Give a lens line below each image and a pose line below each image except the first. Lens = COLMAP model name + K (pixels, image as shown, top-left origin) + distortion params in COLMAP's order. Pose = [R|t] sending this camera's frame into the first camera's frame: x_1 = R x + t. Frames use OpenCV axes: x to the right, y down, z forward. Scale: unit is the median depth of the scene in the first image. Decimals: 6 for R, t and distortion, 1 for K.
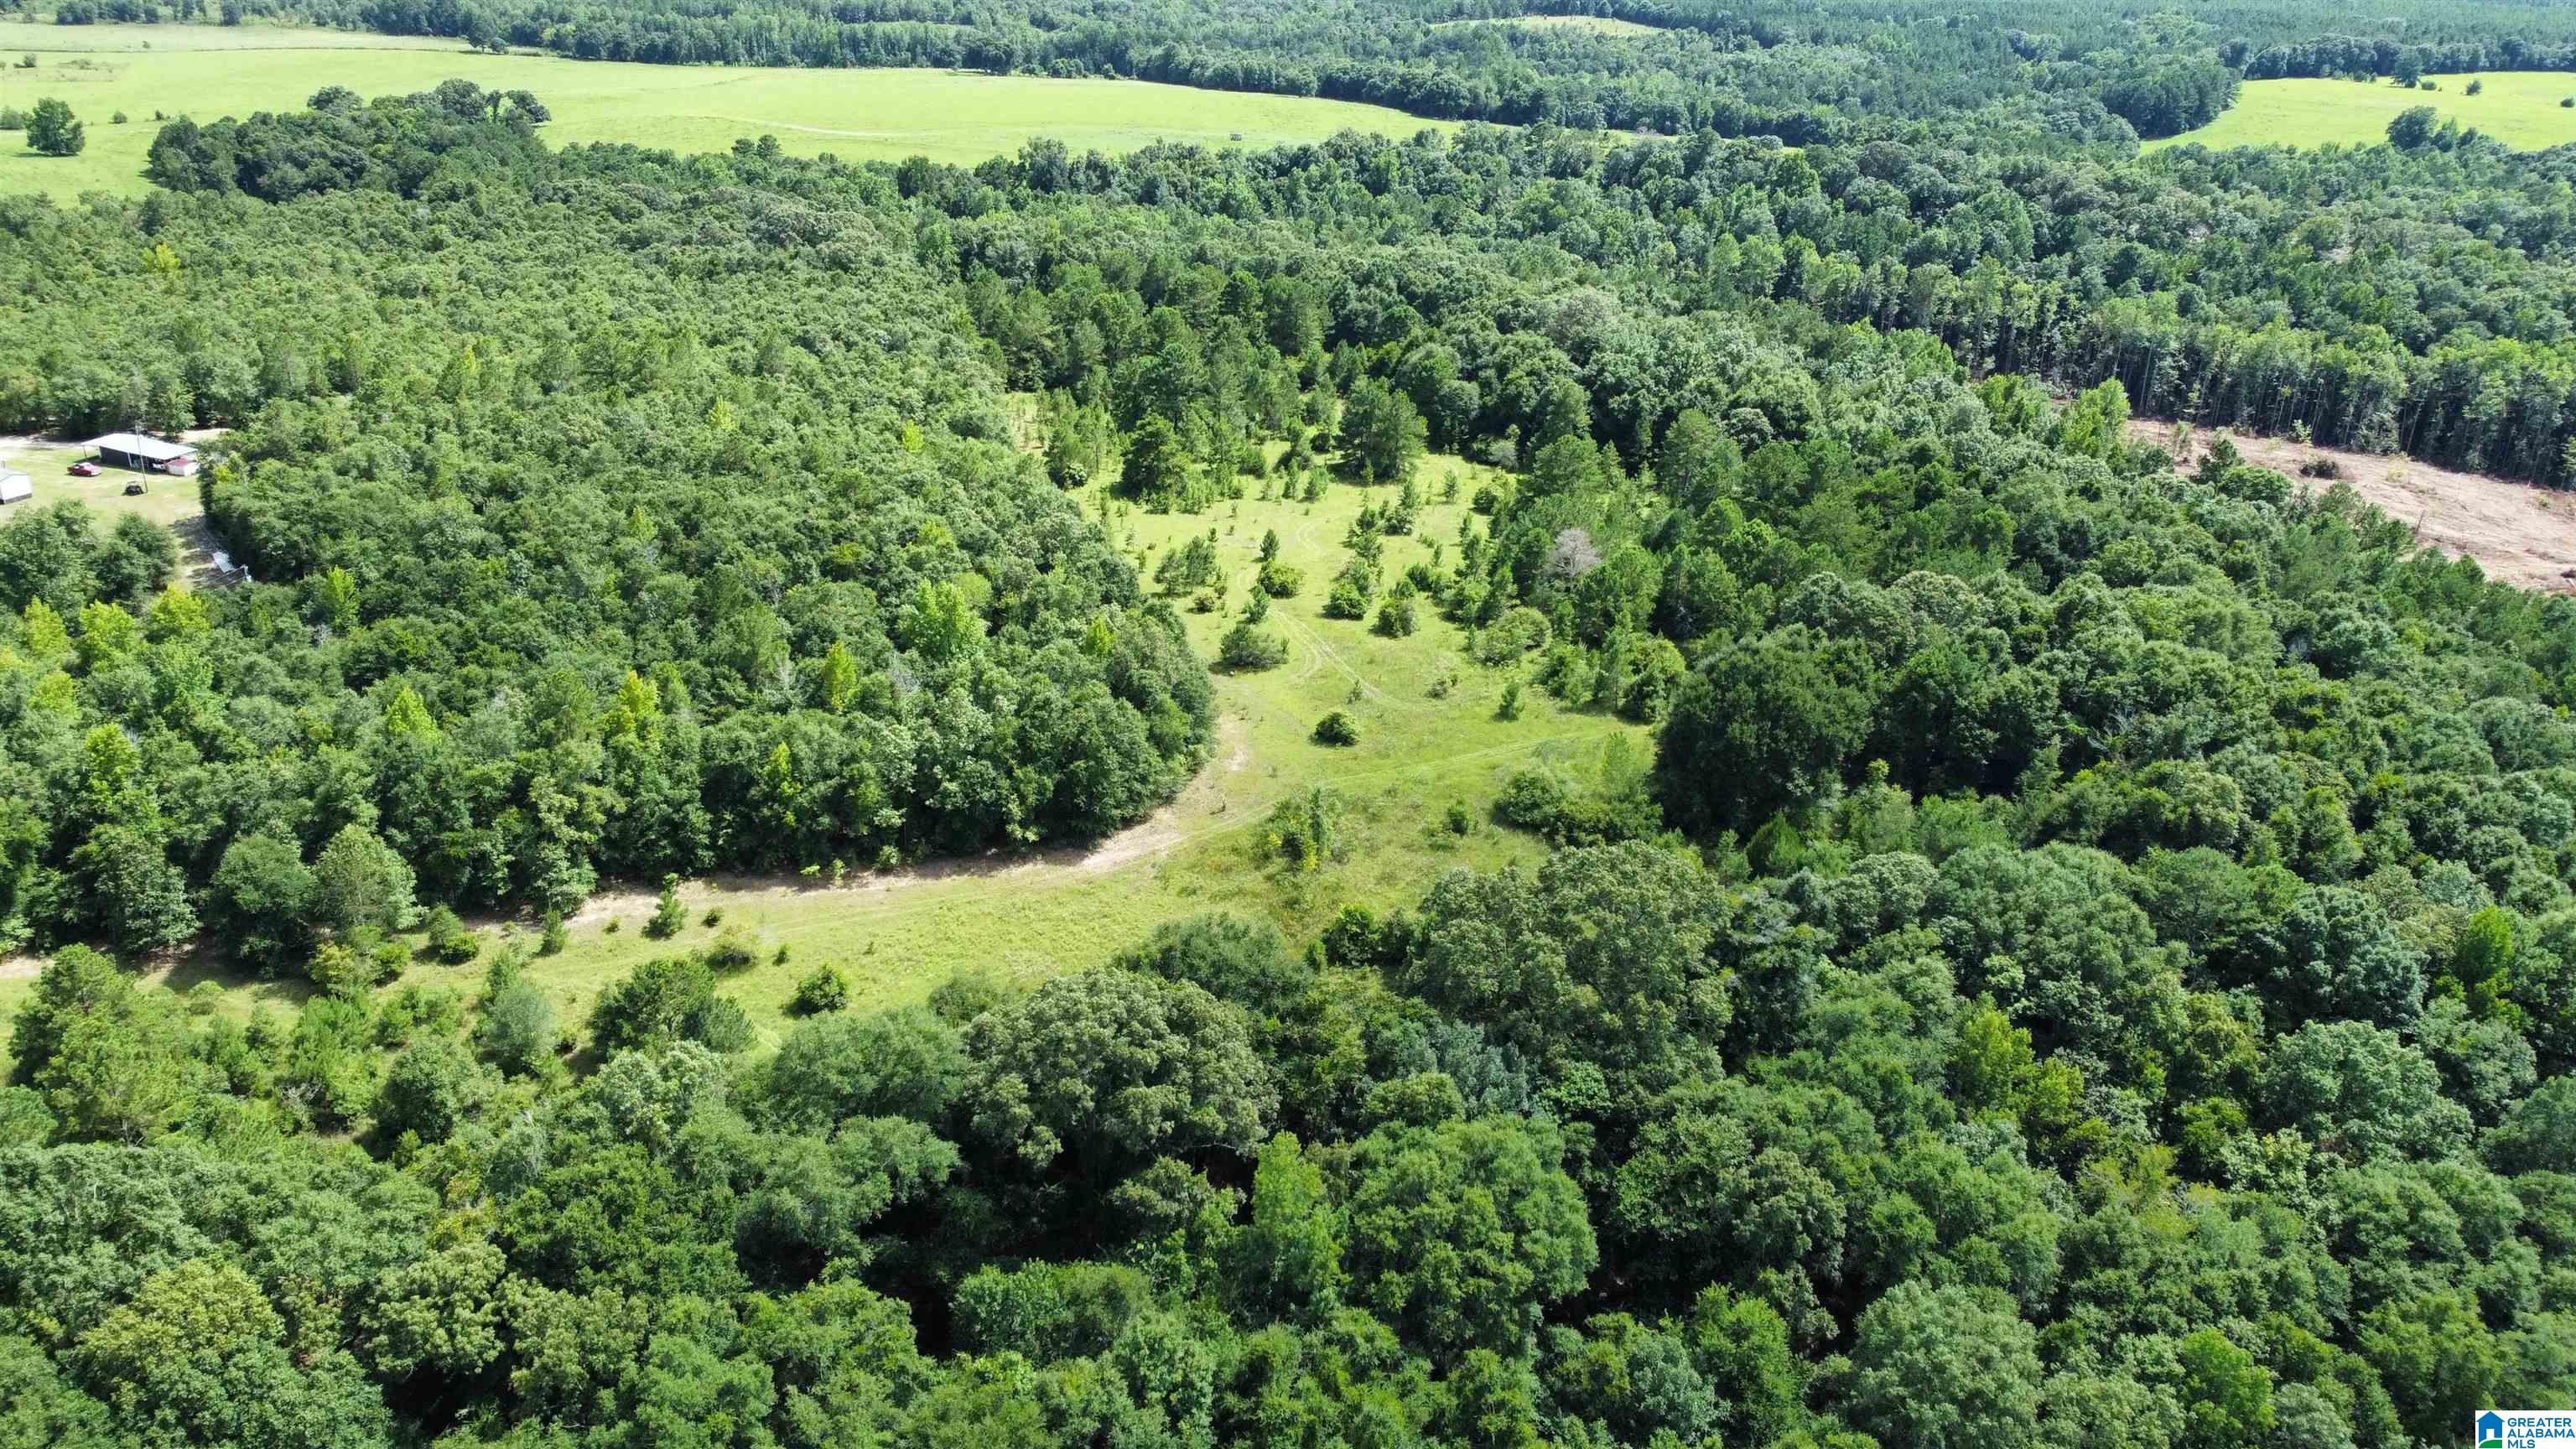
lens RADIAL K [[1960.9, 0, 1290.8], [0, 1960.9, 716.2], [0, 0, 1]] dist [-0.007955, -0.003599]
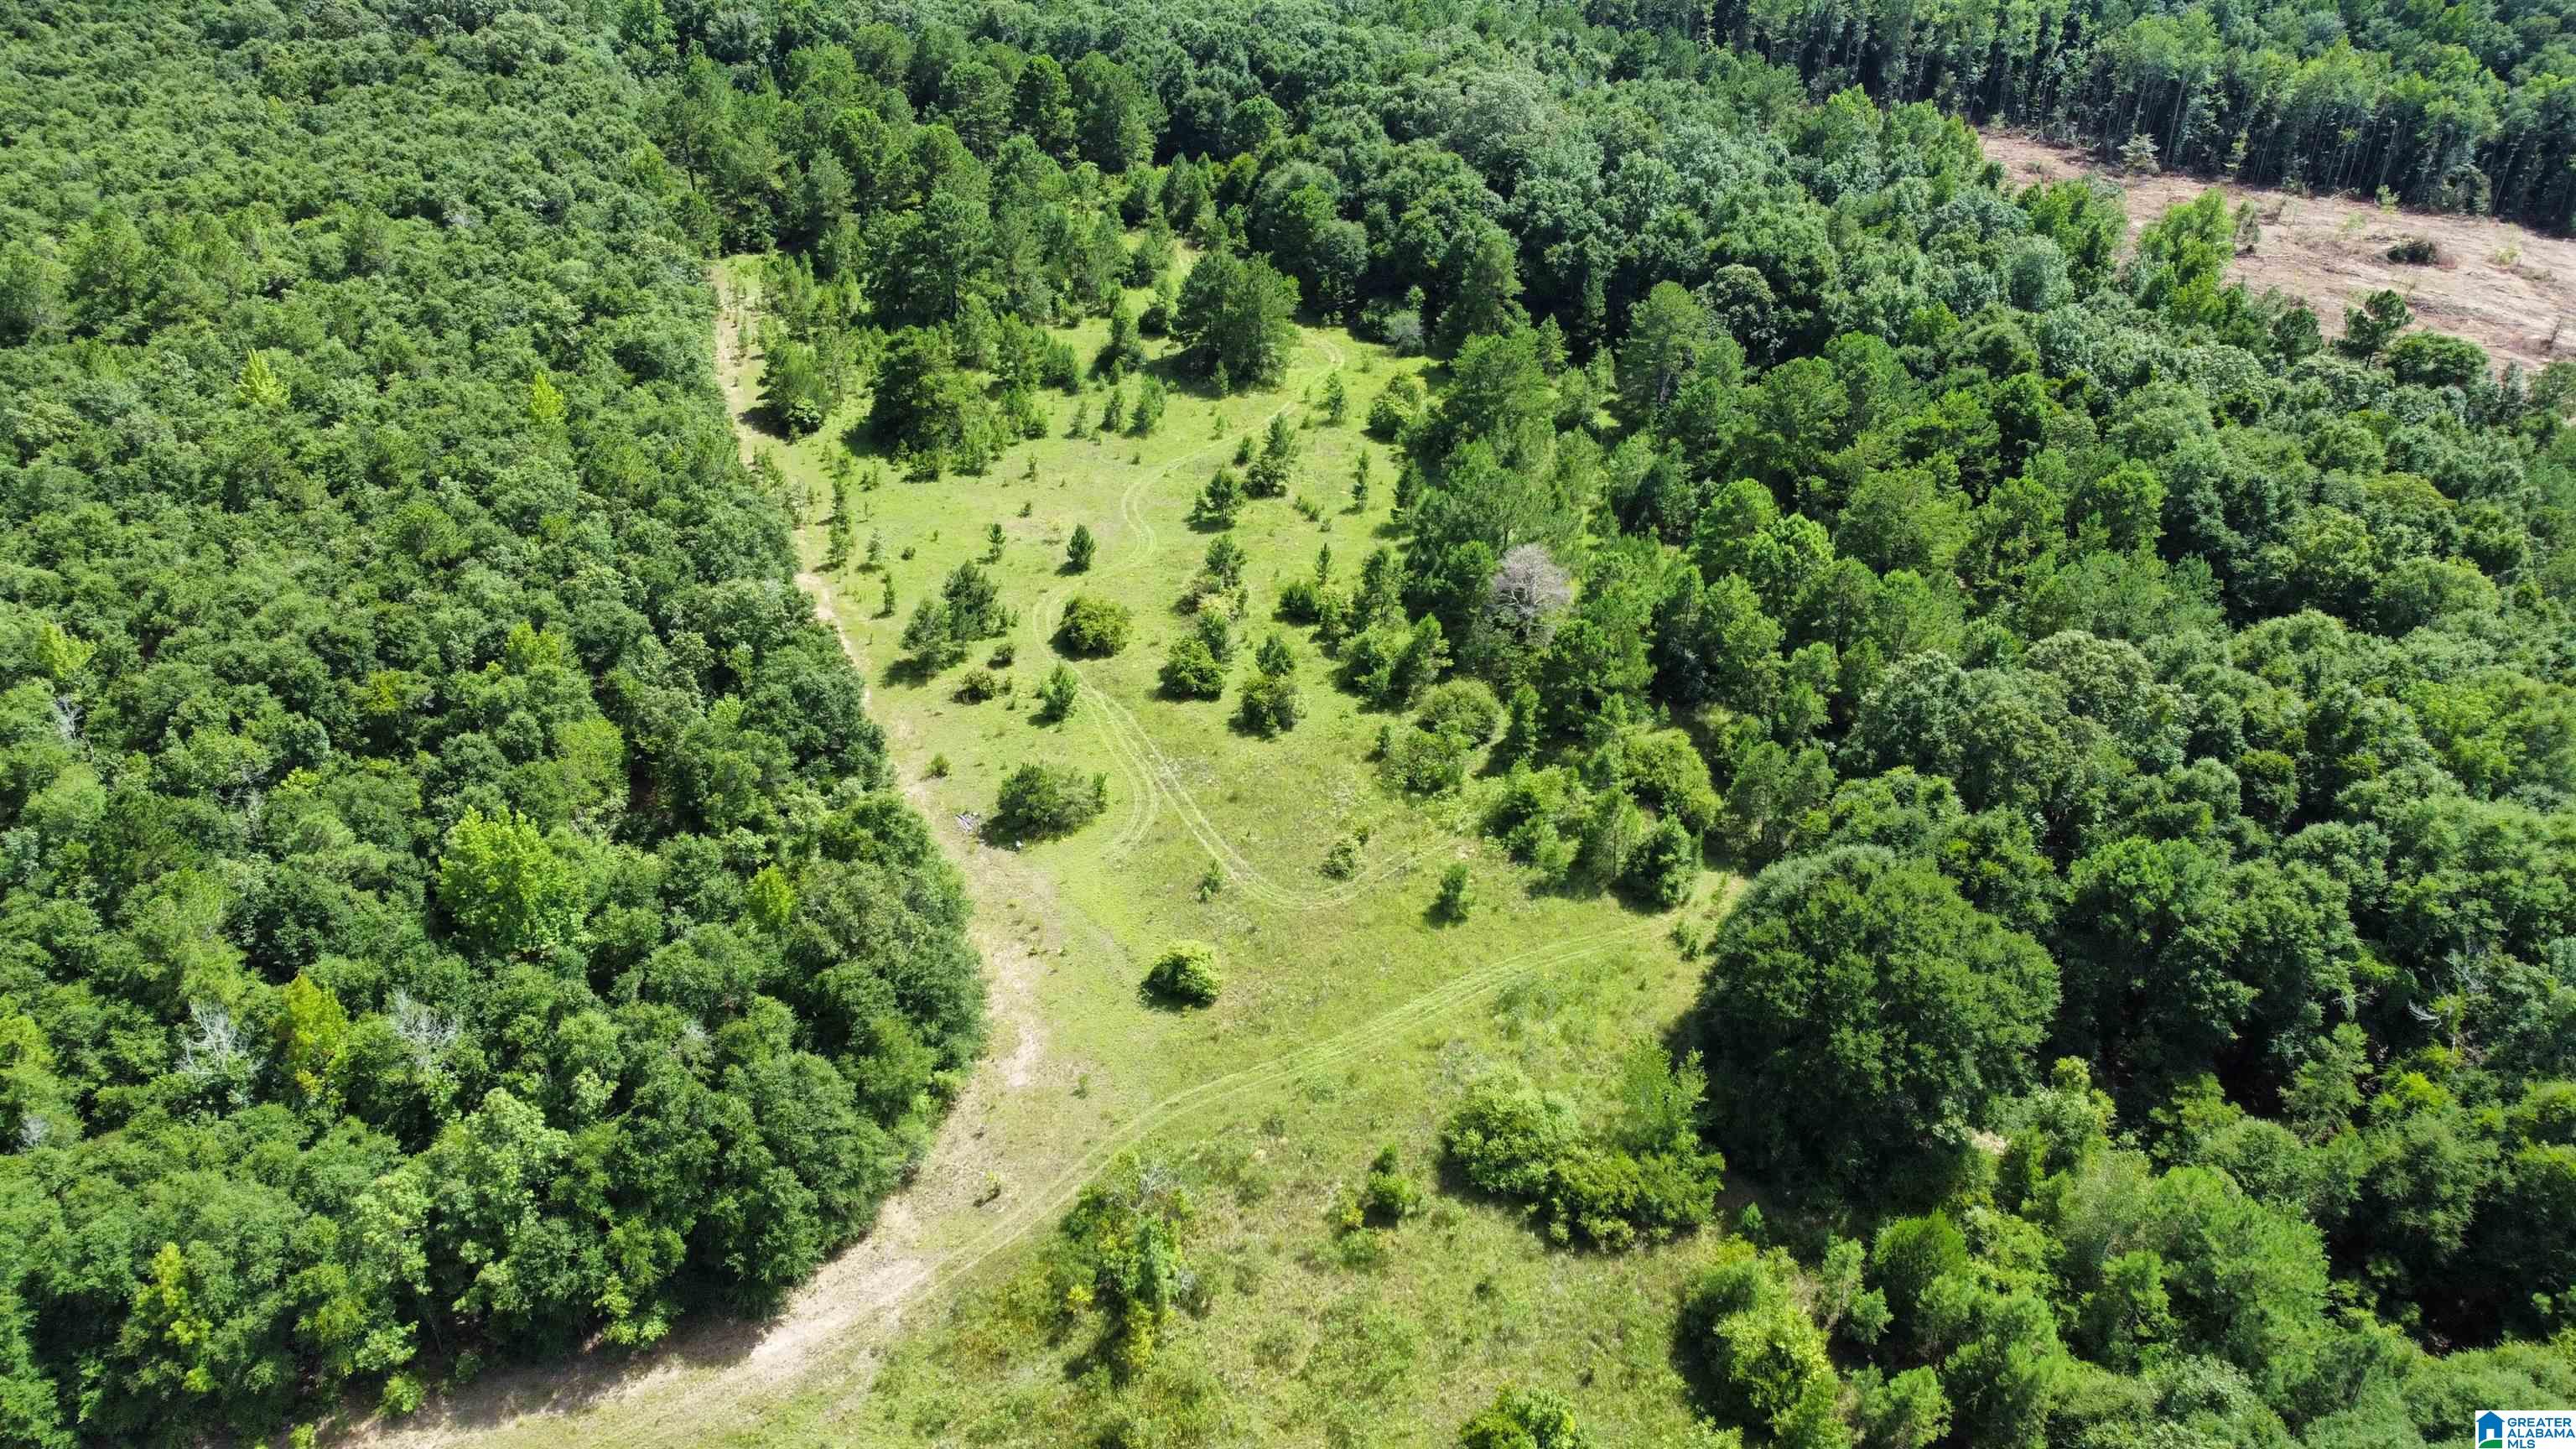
lens RADIAL K [[1960.9, 0, 1290.8], [0, 1960.9, 716.2], [0, 0, 1]] dist [-0.007955, -0.003599]
pose [[0.996919, -0.058910, 0.051780, 0.034129], [0.049663, 0.985110, 0.164598, -0.197562], [-0.060705, -0.161519, 0.985001, 0.442305]]
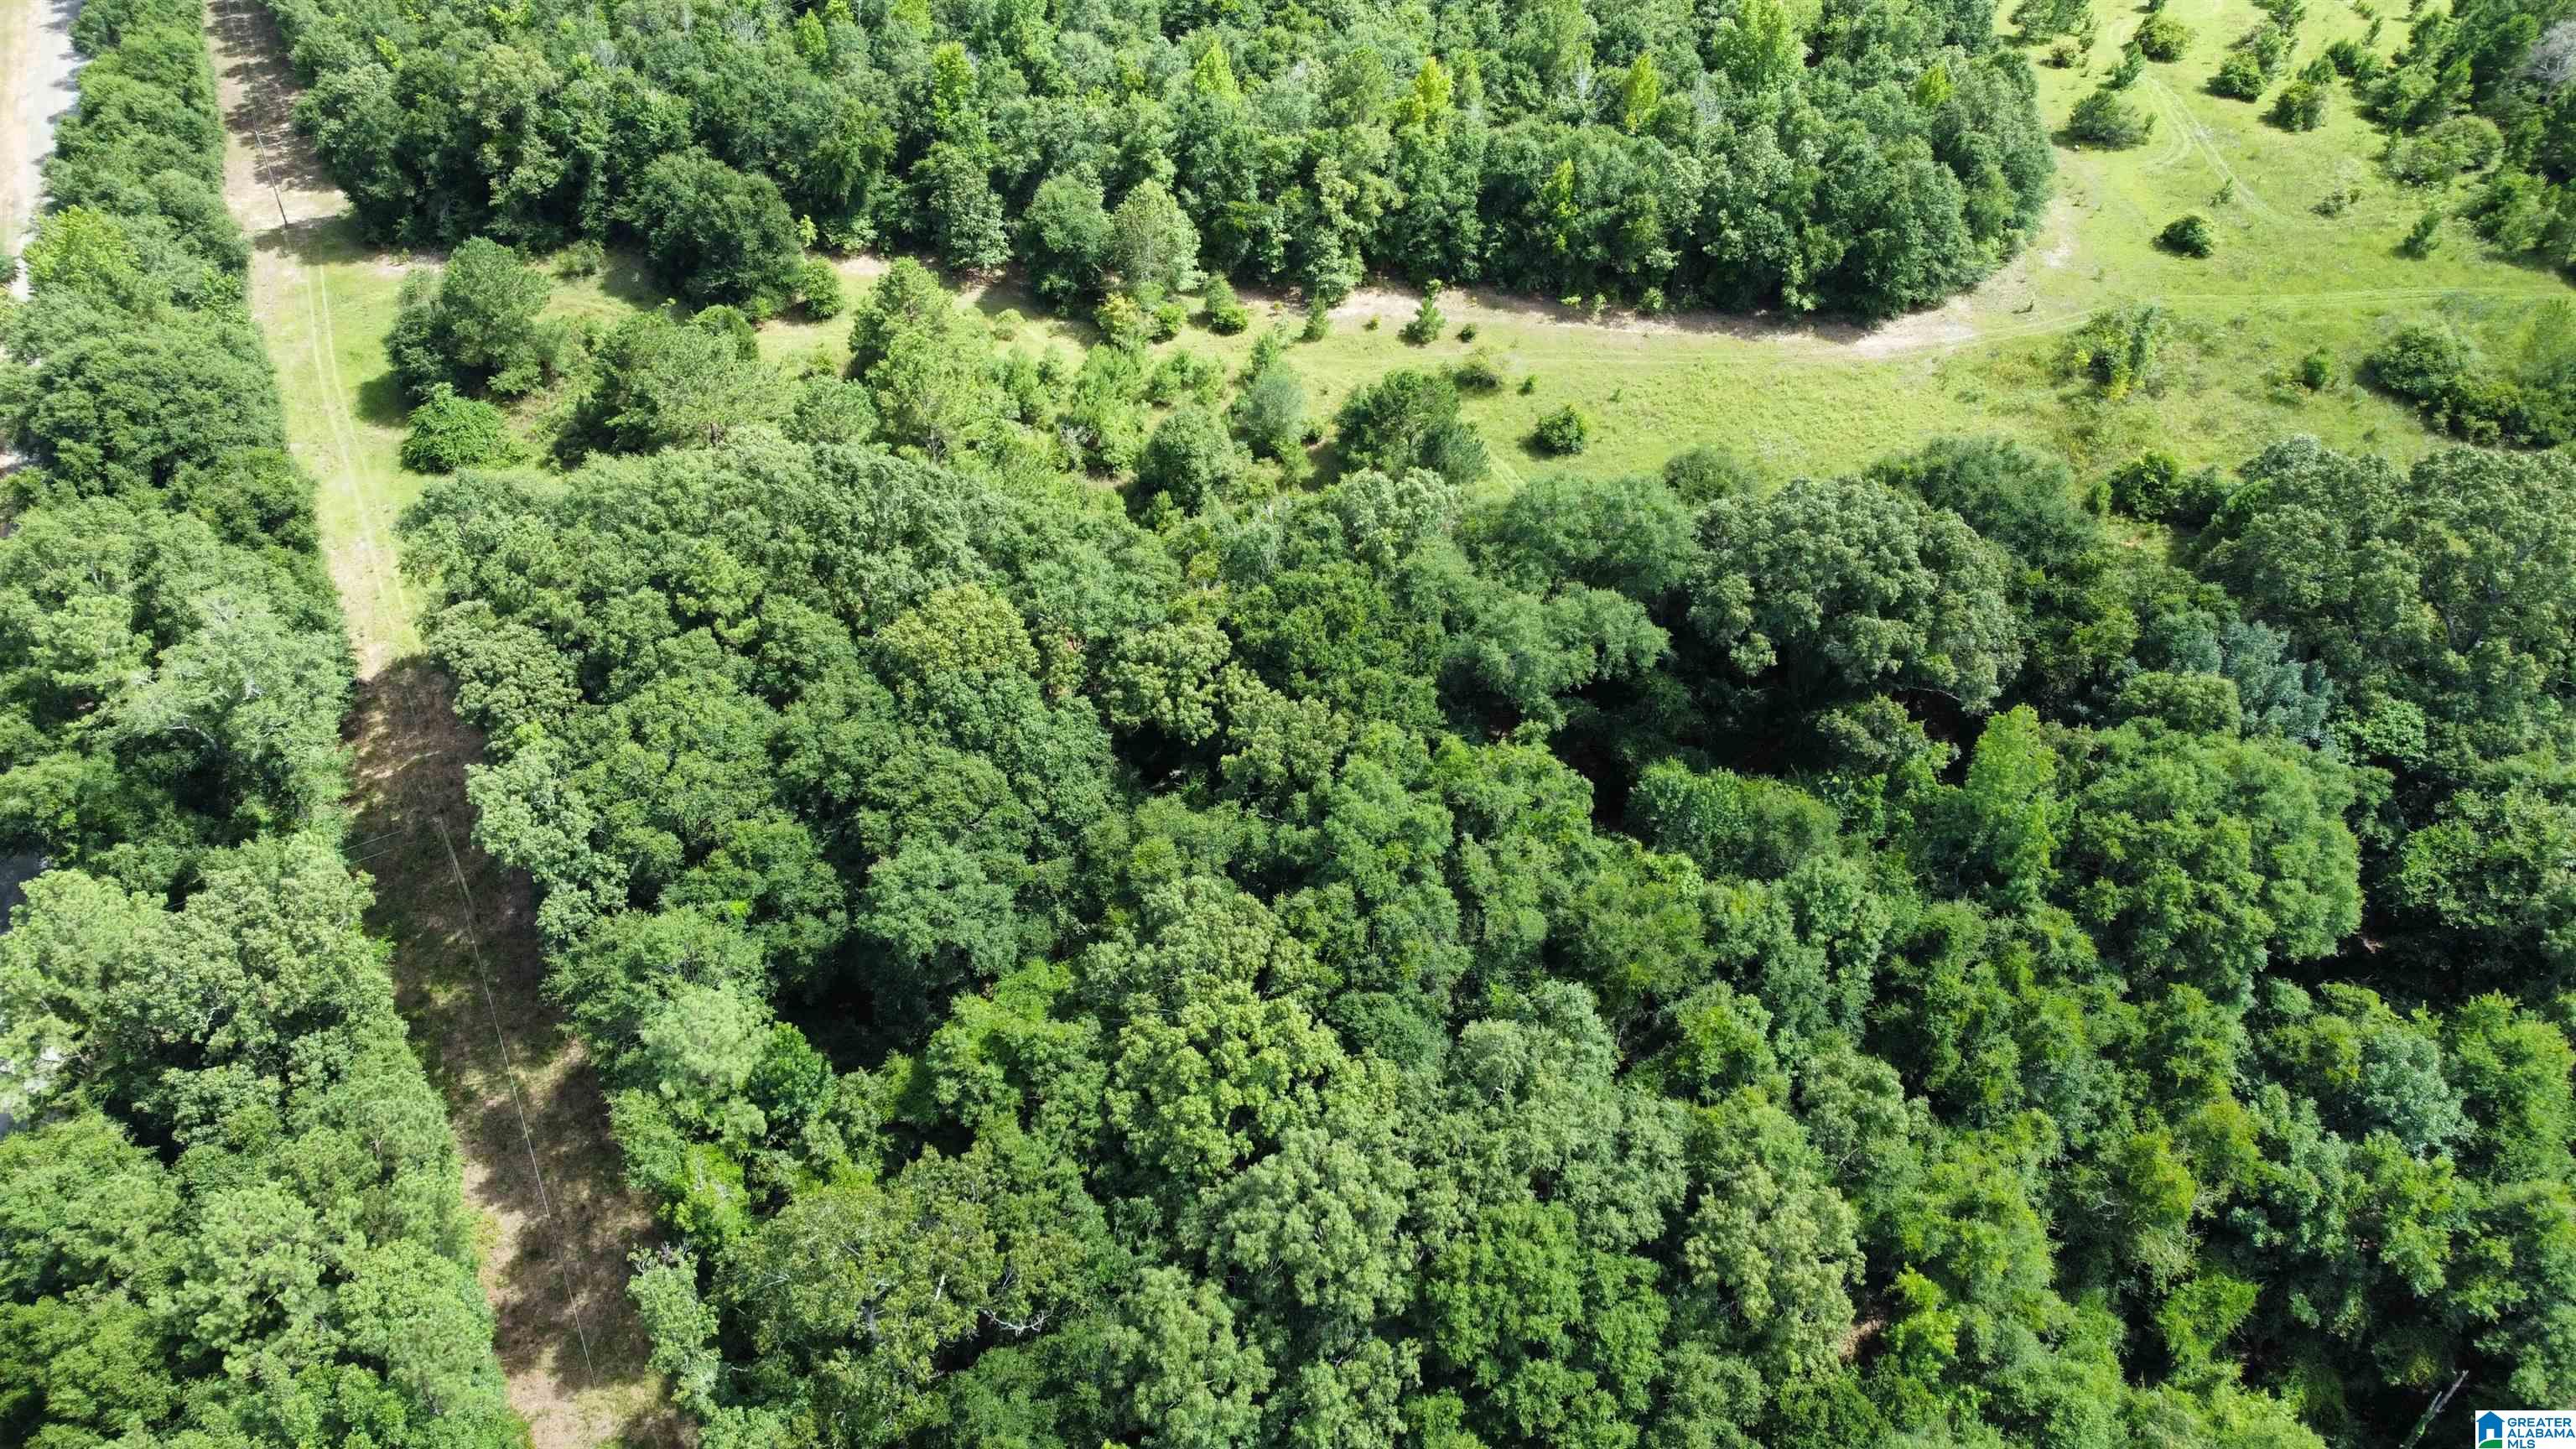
lens RADIAL K [[1939.2, 0, 1291.2], [0, 1939.2, 706.8], [0, 0, 1]] dist [0.021522, -0.005205]
pose [[0.917092, 0.245852, -0.313845, -0.020703], [-0.142802, 0.937560, 0.317159, -0.016397], [0.372223, -0.246046, 0.894937, 0.040335]]
